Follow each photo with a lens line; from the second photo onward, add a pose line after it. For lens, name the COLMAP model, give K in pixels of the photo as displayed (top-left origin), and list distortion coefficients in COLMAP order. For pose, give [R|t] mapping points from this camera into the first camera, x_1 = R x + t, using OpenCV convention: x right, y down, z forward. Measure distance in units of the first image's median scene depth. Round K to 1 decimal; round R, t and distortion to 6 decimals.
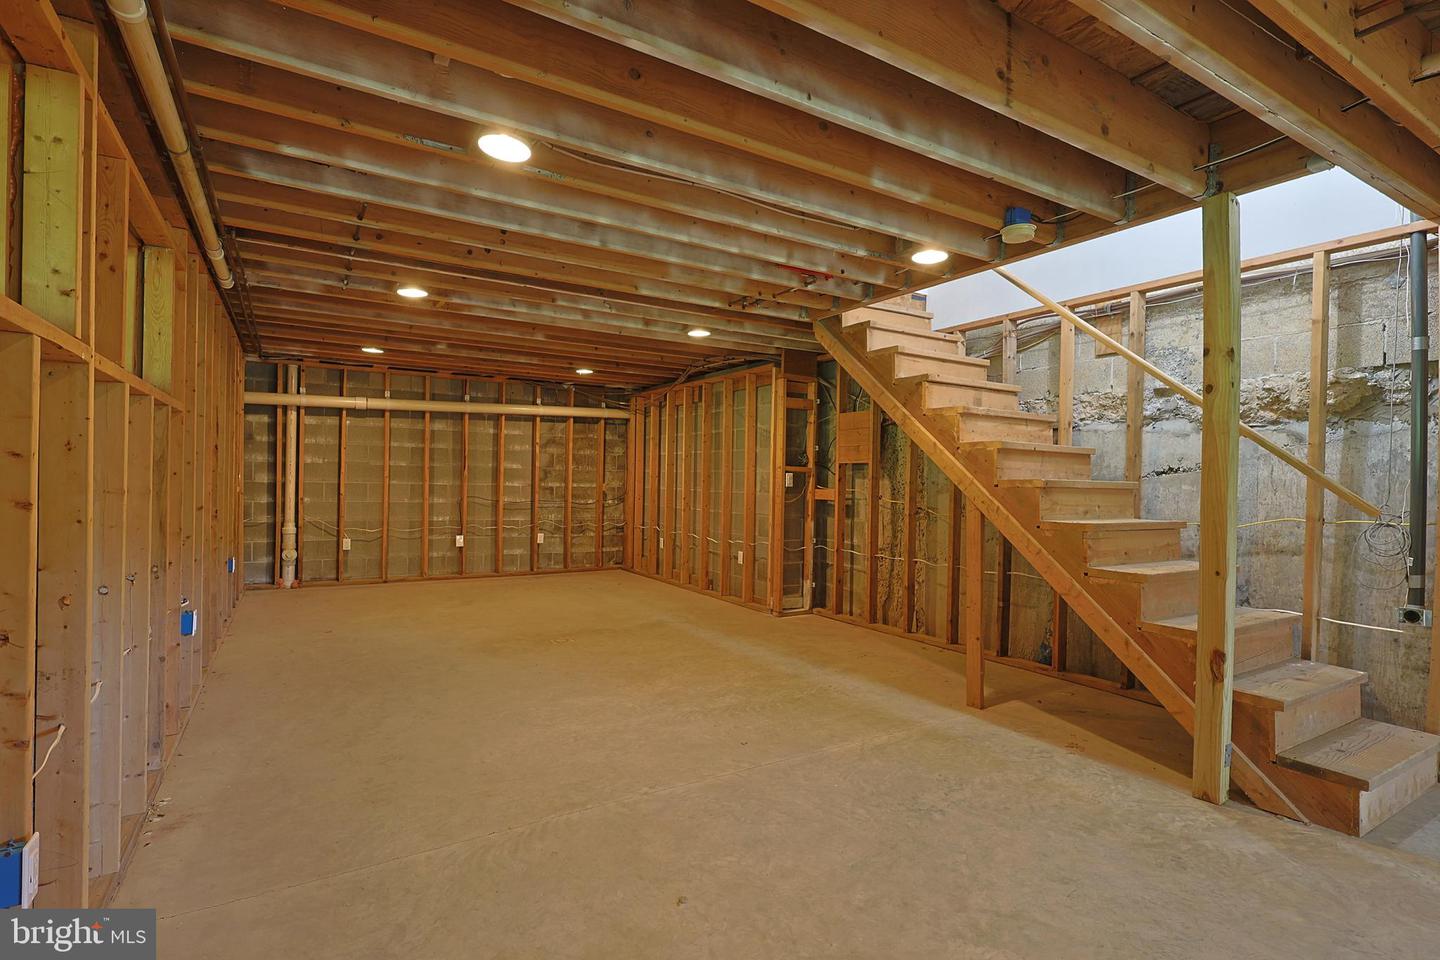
lens RADIAL K [[705.6, 0, 723.9], [0, 705.6, 478.5], [0, 0, 1]] dist [0.000673, 0.000129]
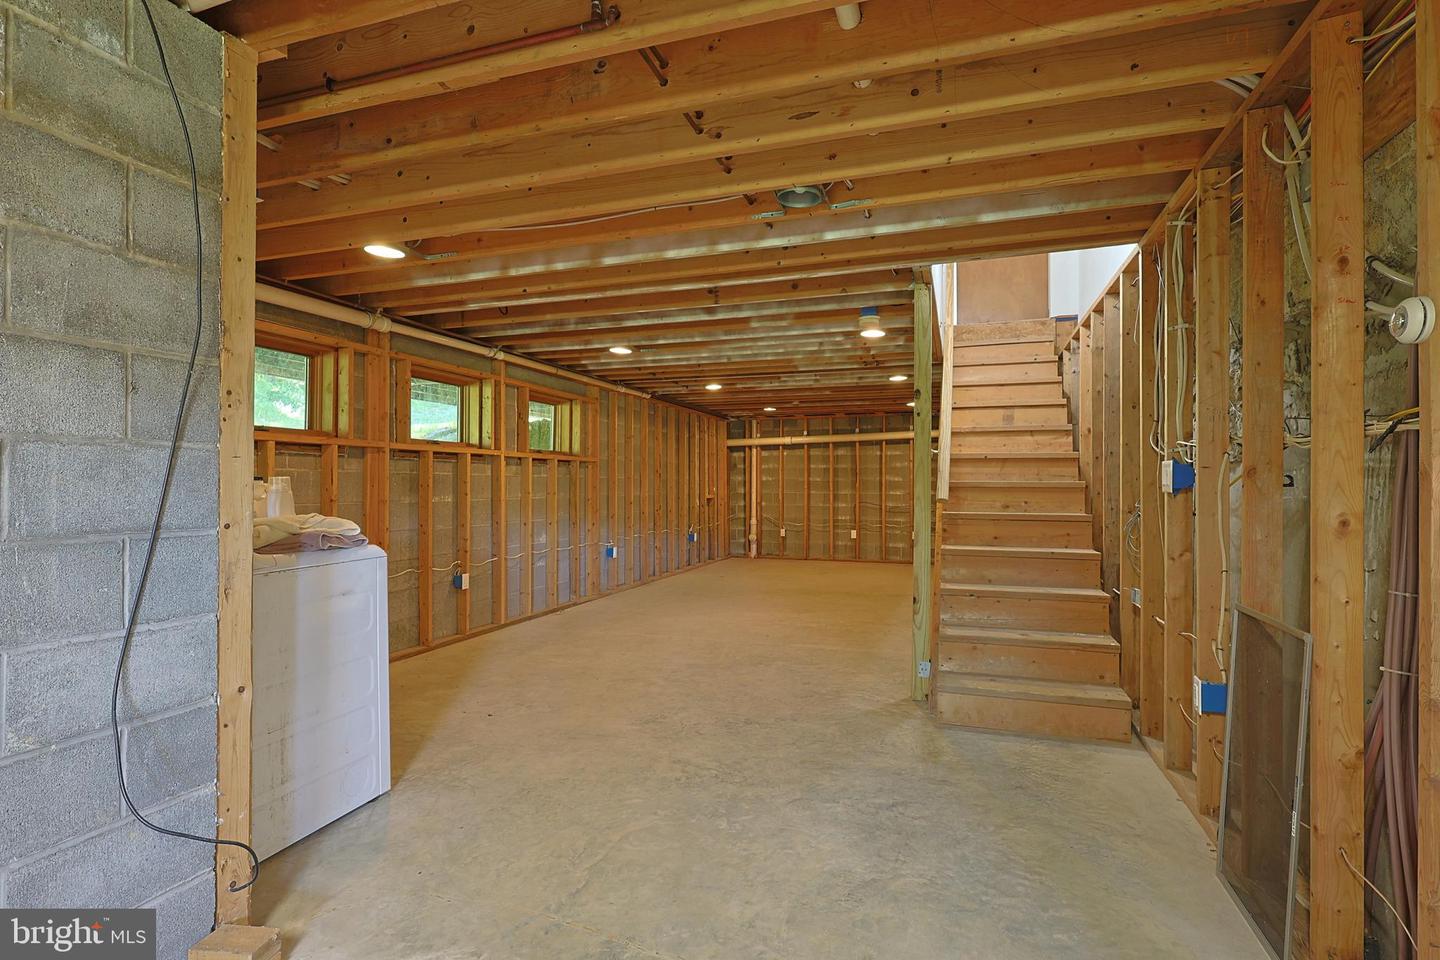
lens RADIAL K [[705.6, 0, 719.2], [0, 705.6, 483.2], [0, 0, 1]] dist [0.000673, 0.000129]
pose [[0.637152, -0.020323, -0.770470, 0.586127], [0.010586, 0.999789, -0.017618, 0.011272], [0.770665, 0.003069, 0.637233, -0.093330]]
